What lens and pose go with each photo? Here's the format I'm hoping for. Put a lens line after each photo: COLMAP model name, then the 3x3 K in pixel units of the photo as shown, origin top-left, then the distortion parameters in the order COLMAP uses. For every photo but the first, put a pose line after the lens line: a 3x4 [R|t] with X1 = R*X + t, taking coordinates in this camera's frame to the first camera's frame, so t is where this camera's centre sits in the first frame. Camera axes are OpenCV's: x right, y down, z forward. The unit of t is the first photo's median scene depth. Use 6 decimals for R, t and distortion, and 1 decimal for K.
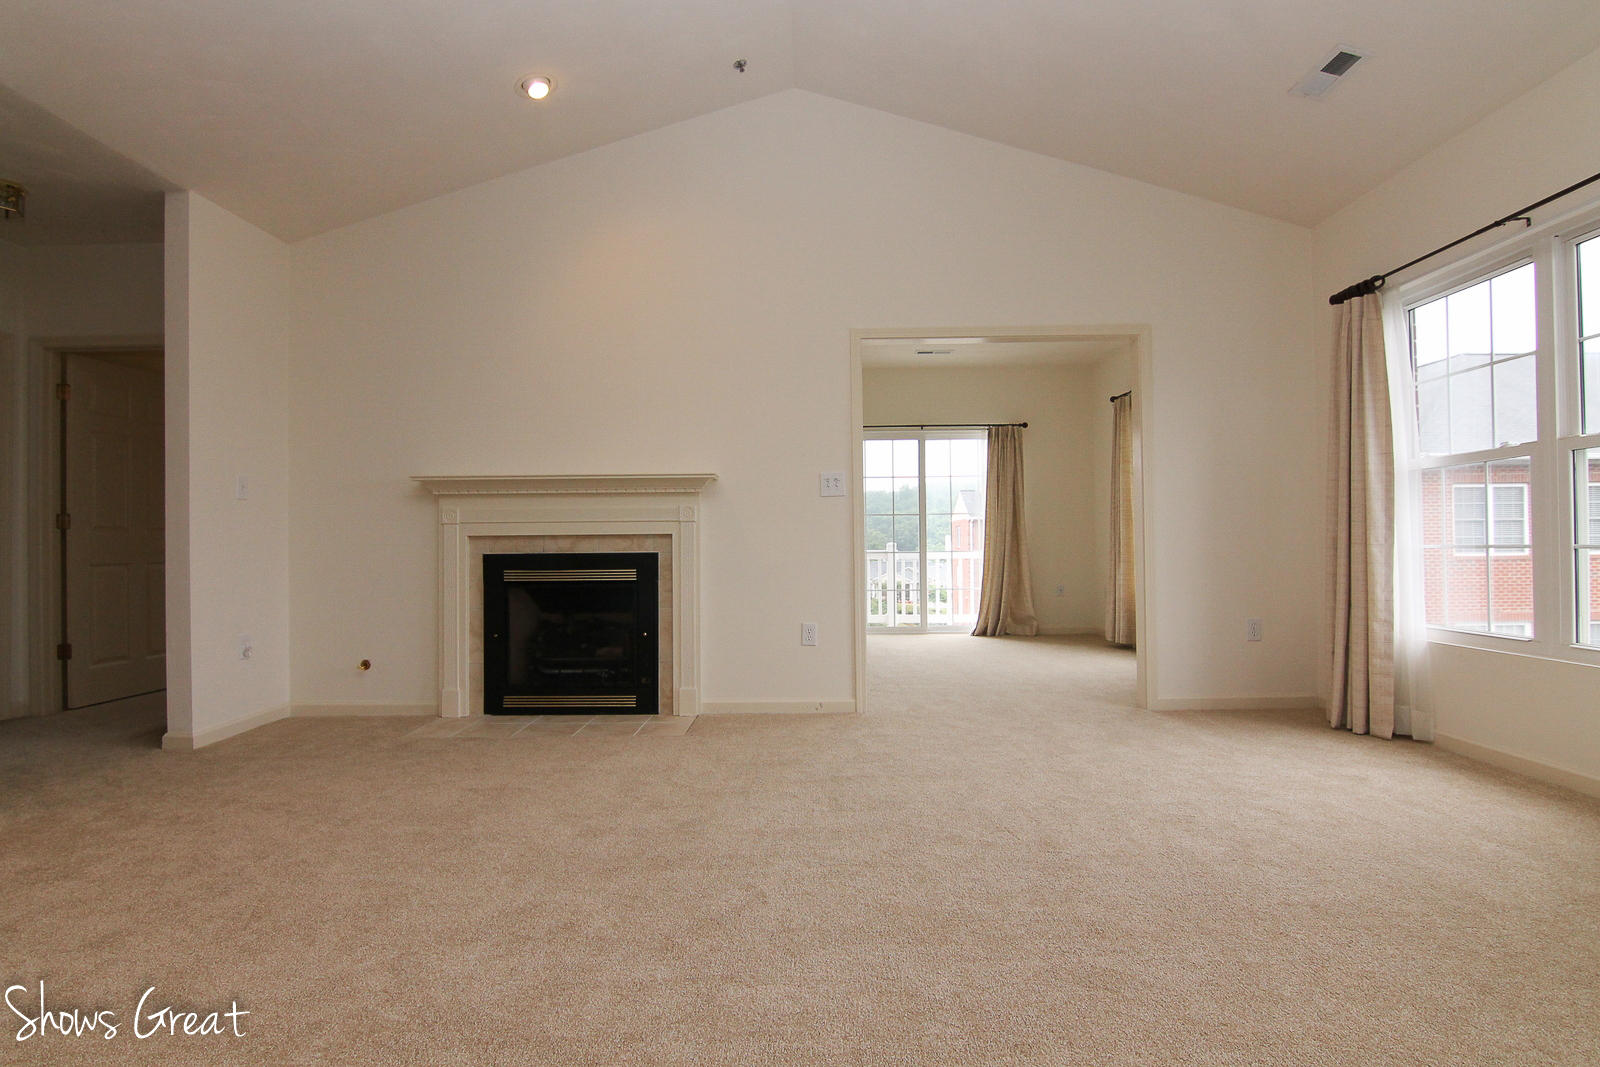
lens RADIAL K [[821.3, 0, 798.2], [0, 821.3, 531.9], [0, 0, 1]] dist [-0.001753, -0.013162]
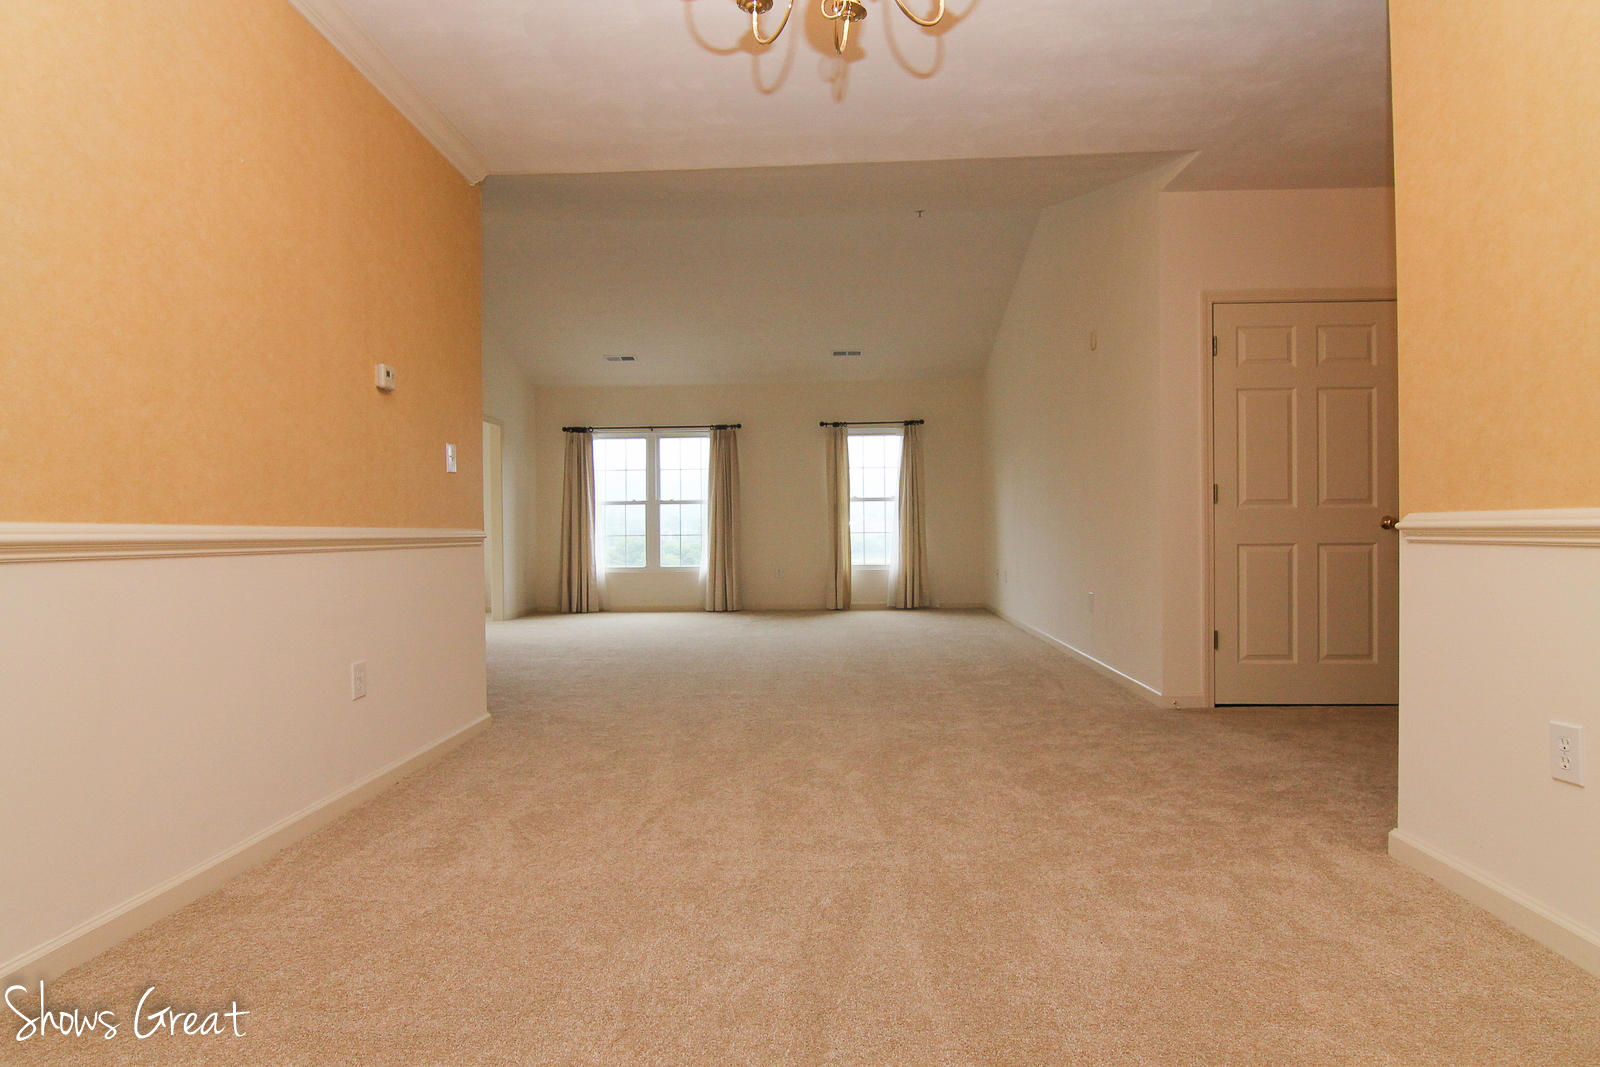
lens RADIAL K [[821.3, 0, 798.2], [0, 821.3, 531.9], [0, 0, 1]] dist [-0.001753, -0.013162]
pose [[0.032940, 0.011925, 0.999386, -1.489540], [-0.005908, 0.999914, -0.011736, 0.026627], [-0.999440, -0.005518, 0.033008, 0.240224]]
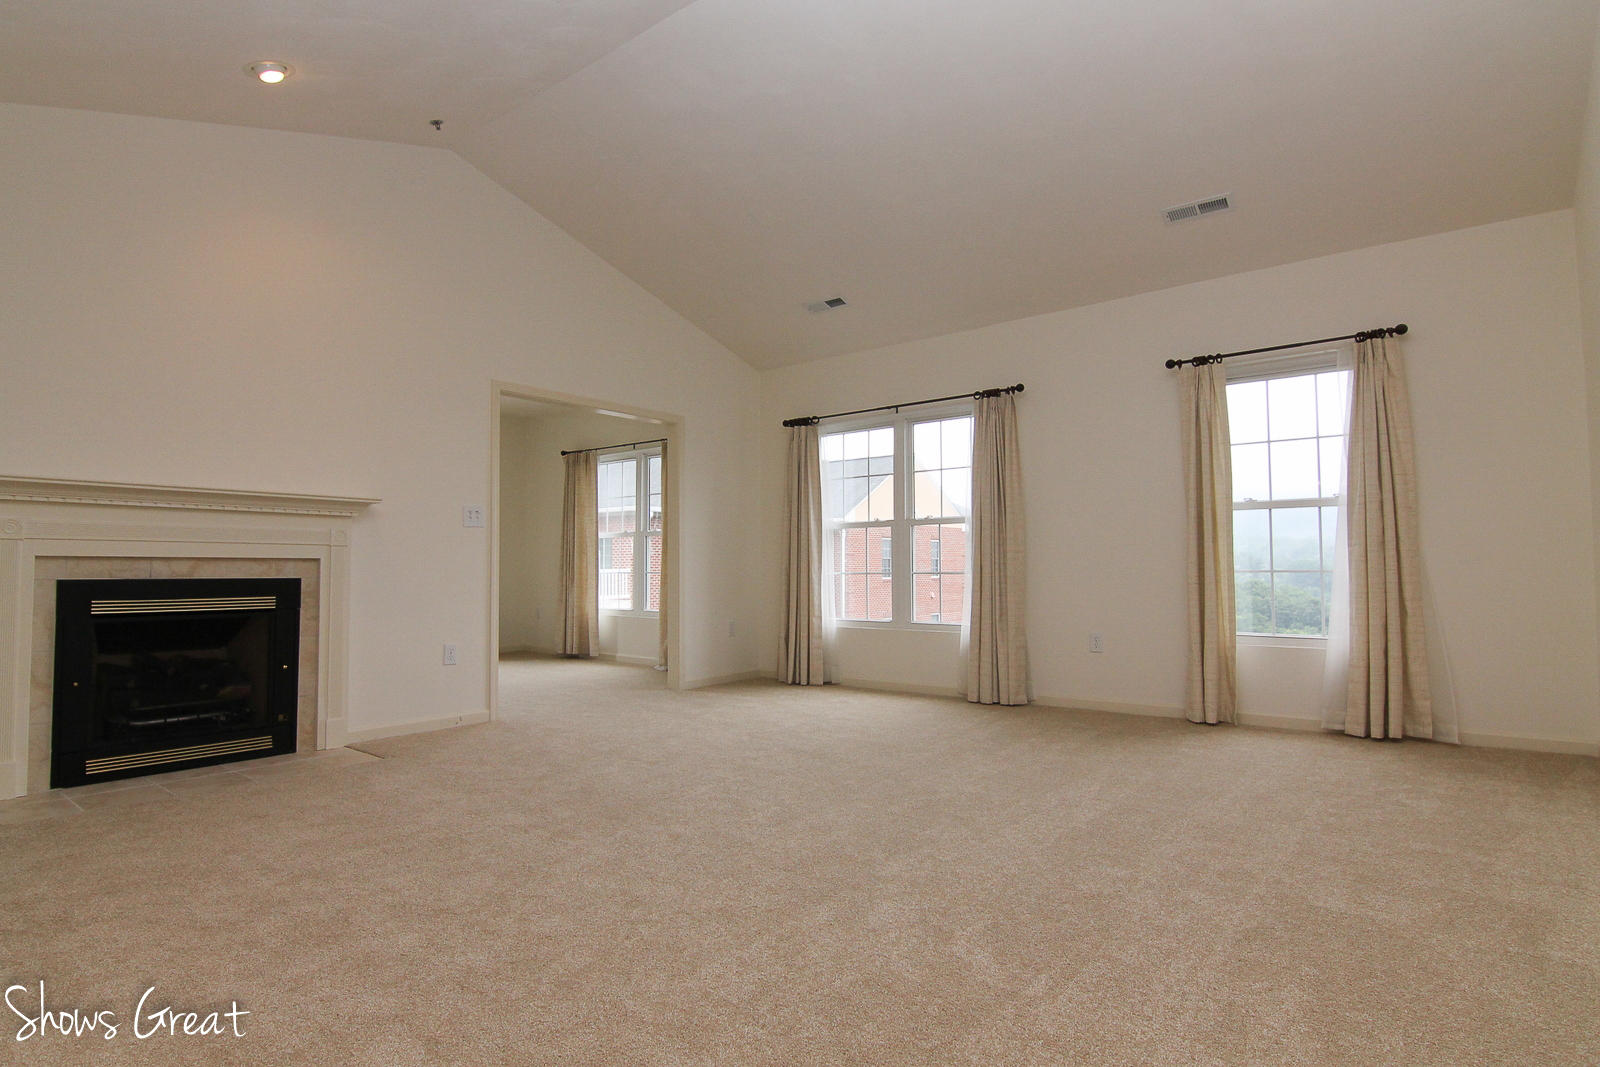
lens RADIAL K [[821.3, 0, 798.2], [0, 821.3, 531.9], [0, 0, 1]] dist [-0.001753, -0.013162]
pose [[0.606669, 0.043873, 0.793743, -0.572271], [-0.013022, 0.998890, -0.045259, 0.007868], [-0.794848, 0.017121, 0.606567, -0.015374]]
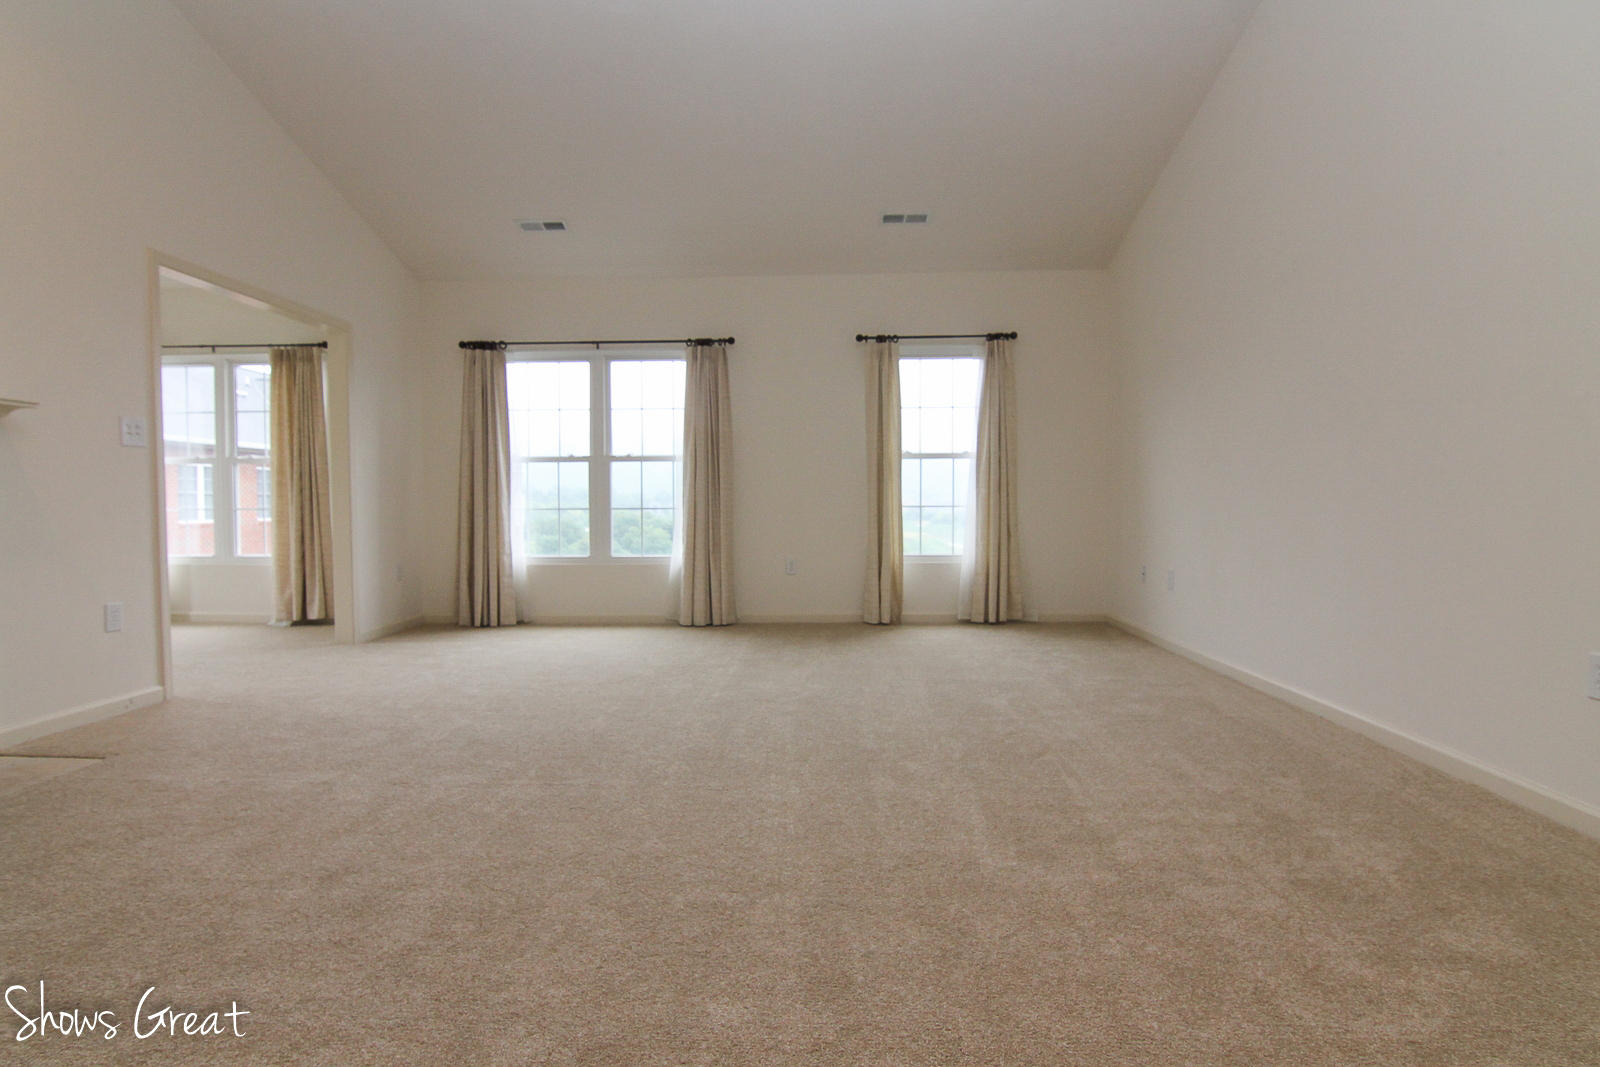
lens RADIAL K [[821.3, 0, 798.2], [0, 821.3, 531.9], [0, 0, 1]] dist [-0.001753, -0.013162]
pose [[0.019333, -0.022420, 0.999562, -0.766621], [-0.010629, 0.999687, 0.022628, 0.016852], [-0.999757, -0.011062, 0.019089, 0.321692]]
